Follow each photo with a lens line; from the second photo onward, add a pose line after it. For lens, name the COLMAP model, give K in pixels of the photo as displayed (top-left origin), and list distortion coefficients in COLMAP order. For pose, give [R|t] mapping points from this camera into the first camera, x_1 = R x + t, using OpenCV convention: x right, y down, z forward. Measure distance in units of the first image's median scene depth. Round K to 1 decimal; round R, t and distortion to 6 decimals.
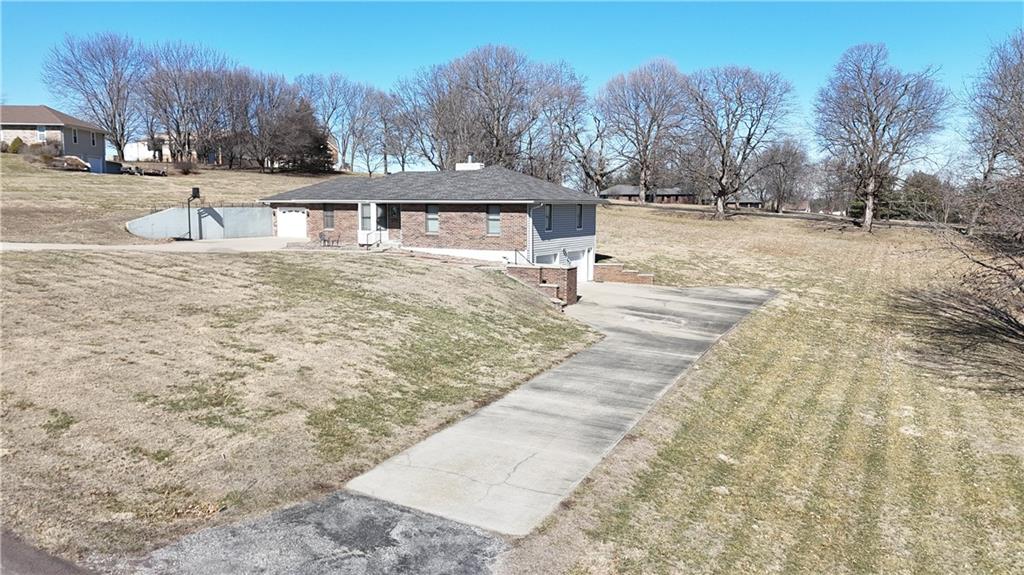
lens RADIAL K [[760.1, 0, 512.0], [0, 760.1, 287.5], [0, 0, 1]] dist [0.023911, -0.005369]
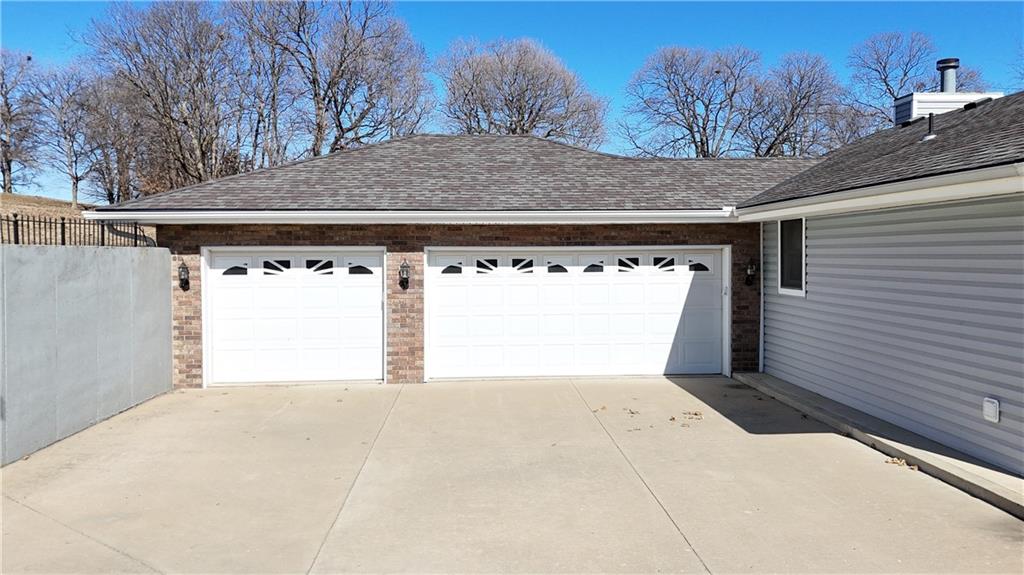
lens RADIAL K [[709.2, 0, 512.0], [0, 709.2, 287.5], [0, 0, 1]] dist [0.026824, 0.001451]
pose [[0.851964, -0.041943, 0.521917, -0.367852], [0.064584, 0.997593, -0.025255, -0.091715], [-0.519601, 0.055224, 0.852622, 0.865441]]
